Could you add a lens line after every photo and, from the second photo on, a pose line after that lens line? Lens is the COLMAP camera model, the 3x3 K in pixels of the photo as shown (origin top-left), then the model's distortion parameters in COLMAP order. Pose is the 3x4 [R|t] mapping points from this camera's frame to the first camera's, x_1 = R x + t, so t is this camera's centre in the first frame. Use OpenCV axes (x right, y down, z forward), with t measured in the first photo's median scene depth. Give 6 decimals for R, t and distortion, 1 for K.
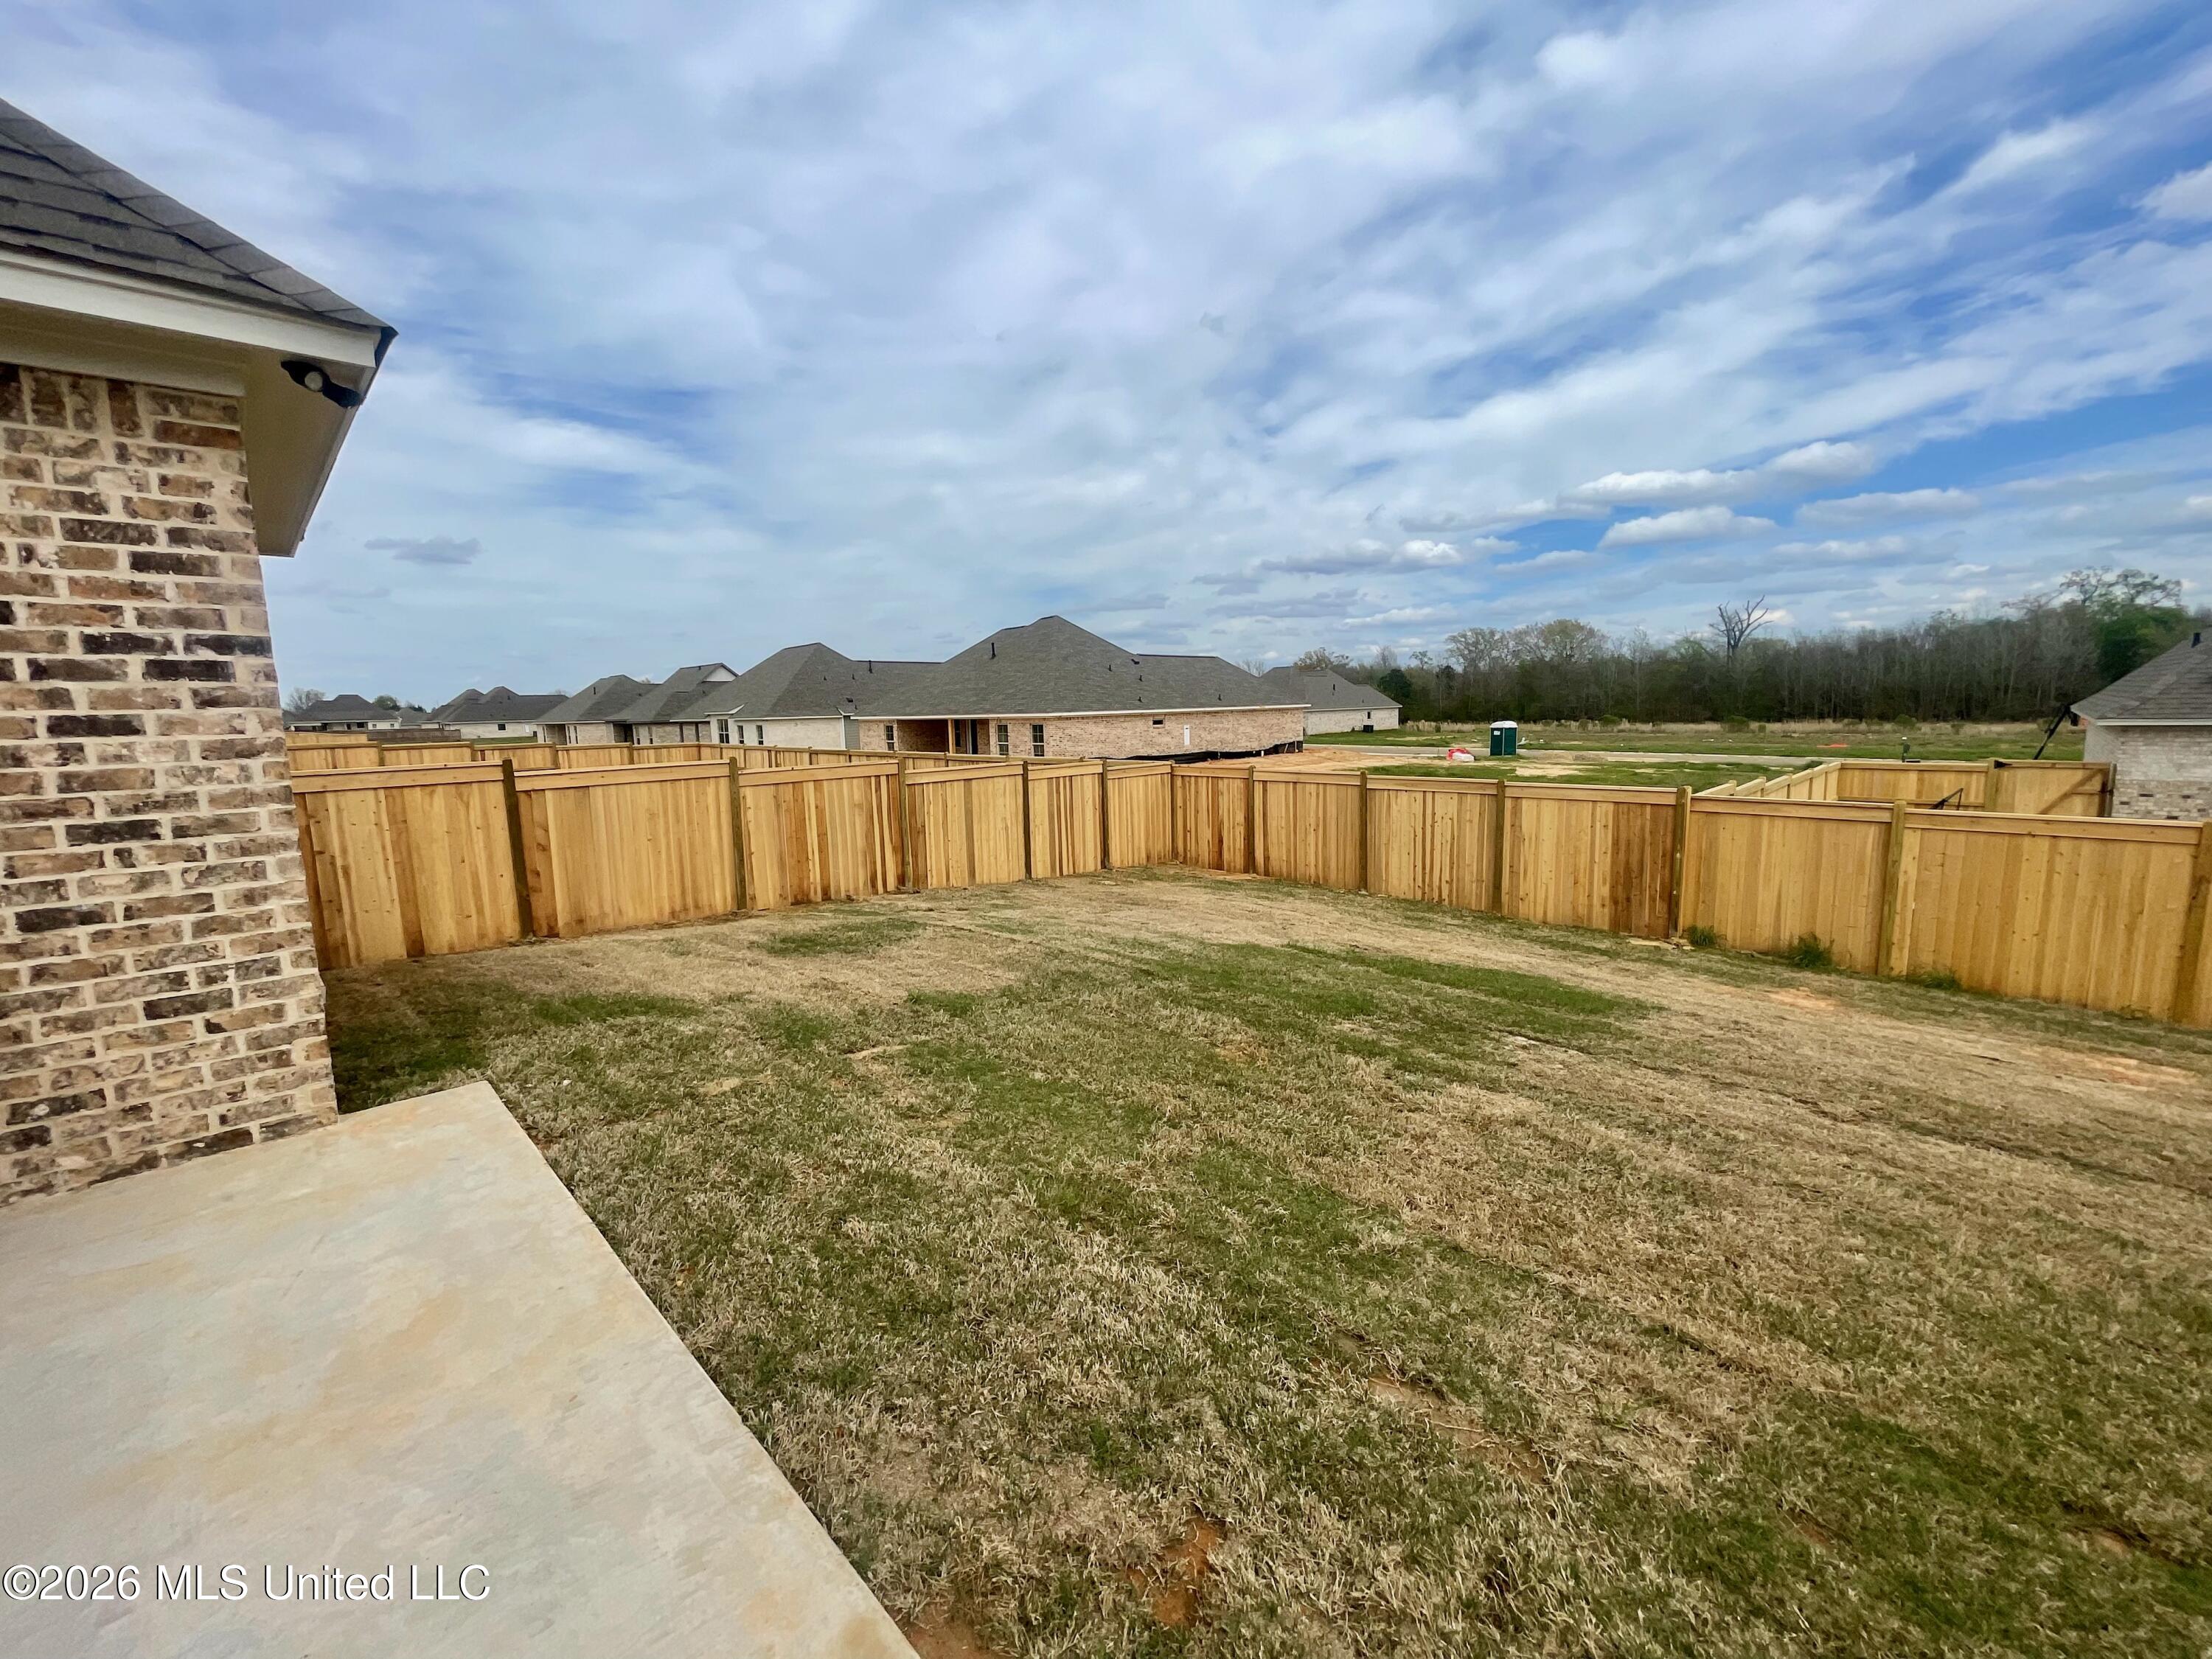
lens RADIAL K [[892.4, 0, 1097.2], [0, 892.4, 817.0], [0, 0, 1]] dist [-0.006631, 0.001499]
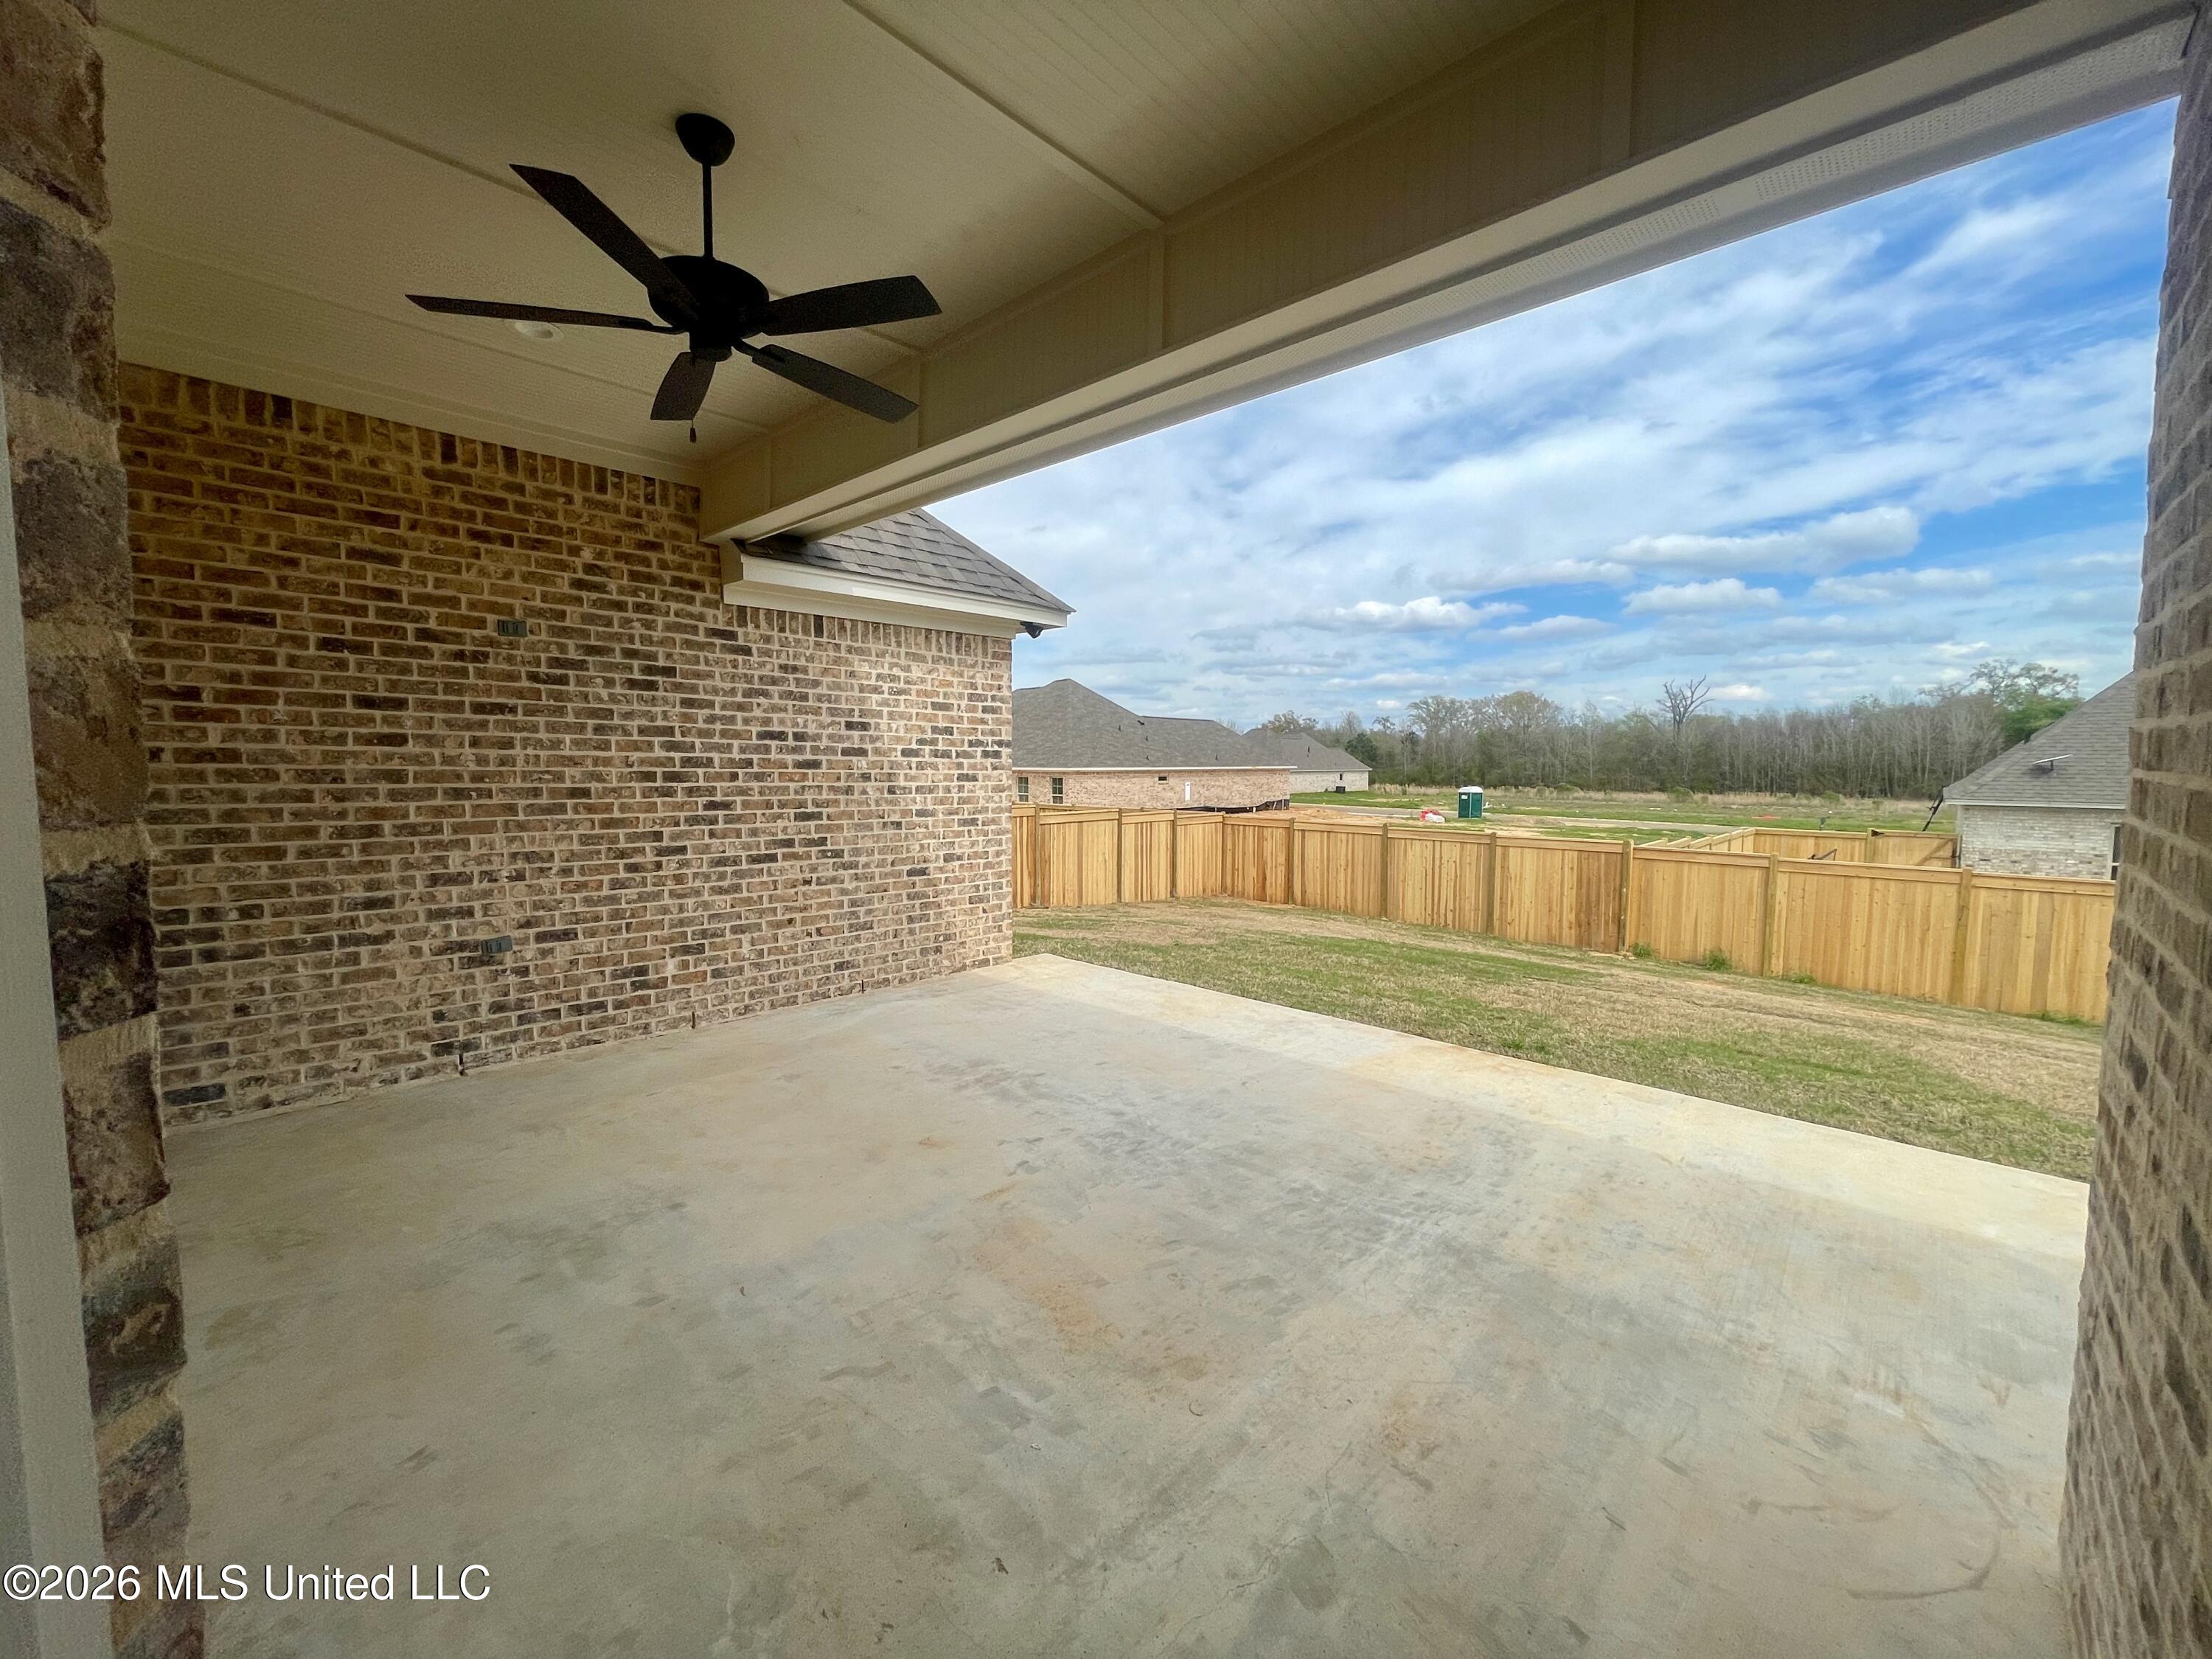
lens RADIAL K [[892.4, 0, 1095.2], [0, 892.4, 811.7], [0, 0, 1]] dist [-0.006631, 0.001499]
pose [[0.998940, 0.027563, 0.036868, -0.197212], [-0.025088, 0.997506, -0.065971, 0.031421], [-0.038594, 0.064976, 0.997140, -0.316110]]
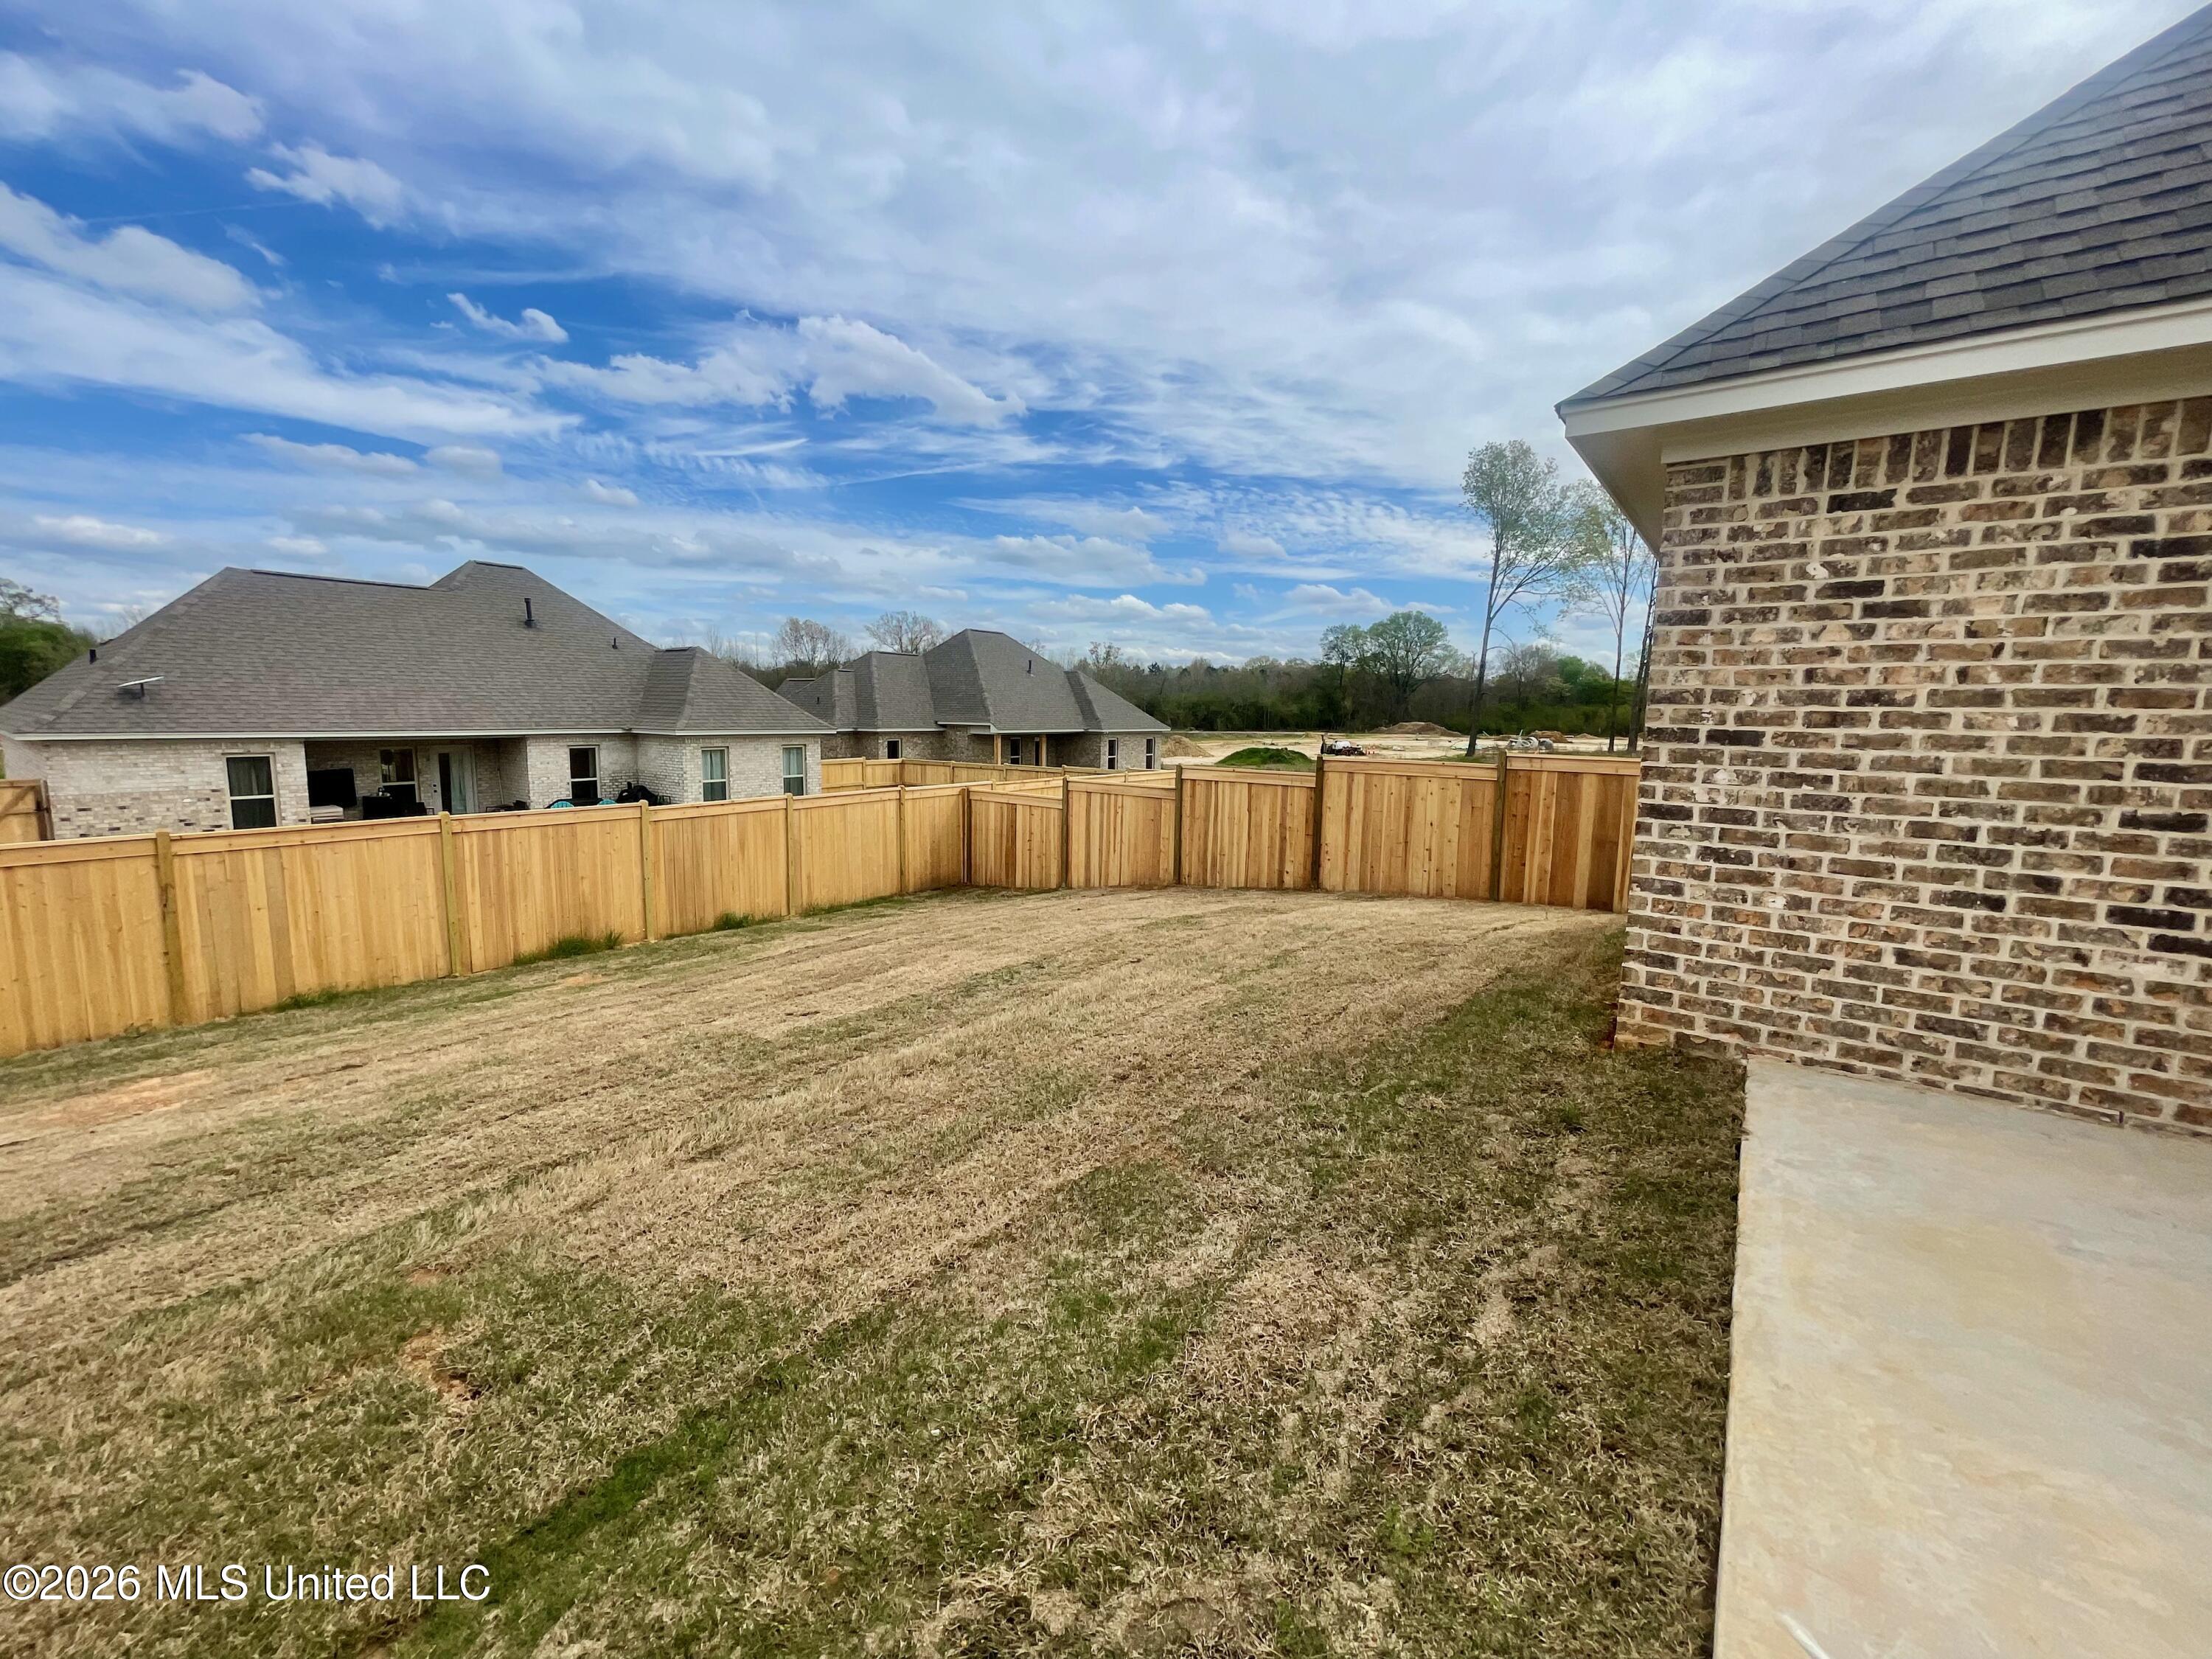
lens RADIAL K [[892.4, 0, 1091.0], [0, 892.4, 823.5], [0, 0, 1]] dist [-0.006631, 0.001499]
pose [[-0.155340, -0.103575, 0.982416, 0.035533], [0.110922, 0.986370, 0.121531, -0.006922], [-0.981614, 0.127850, -0.141734, 0.045198]]
